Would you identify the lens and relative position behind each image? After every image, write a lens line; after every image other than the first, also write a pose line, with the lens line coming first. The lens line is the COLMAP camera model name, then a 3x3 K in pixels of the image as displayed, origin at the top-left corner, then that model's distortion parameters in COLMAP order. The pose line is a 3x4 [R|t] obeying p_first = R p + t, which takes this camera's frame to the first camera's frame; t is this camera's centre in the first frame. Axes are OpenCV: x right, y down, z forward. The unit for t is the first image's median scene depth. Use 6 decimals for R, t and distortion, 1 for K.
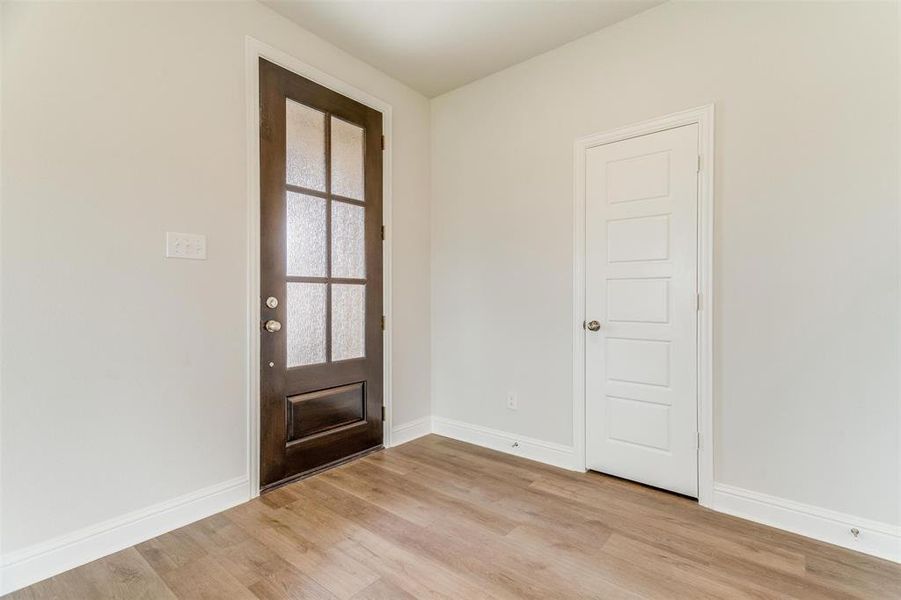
lens RADIAL K [[434.6, 0, 446.3], [0, 434.6, 292.7], [0, 0, 1]] dist [0.017062, 0.003118]
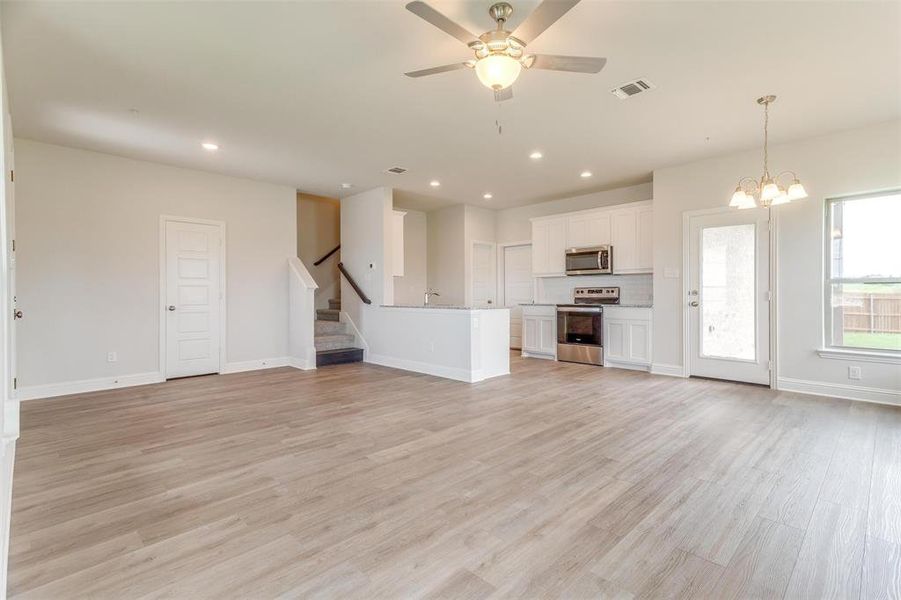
lens RADIAL K [[434.6, 0, 440.8], [0, 434.6, 292.3], [0, 0, 1]] dist [0.017062, 0.003118]
pose [[0.110144, 0.006542, 0.993894, -1.478434], [-0.006650, 0.999961, -0.005845, 0.002228], [-0.993893, -0.005966, 0.110183, -0.465345]]
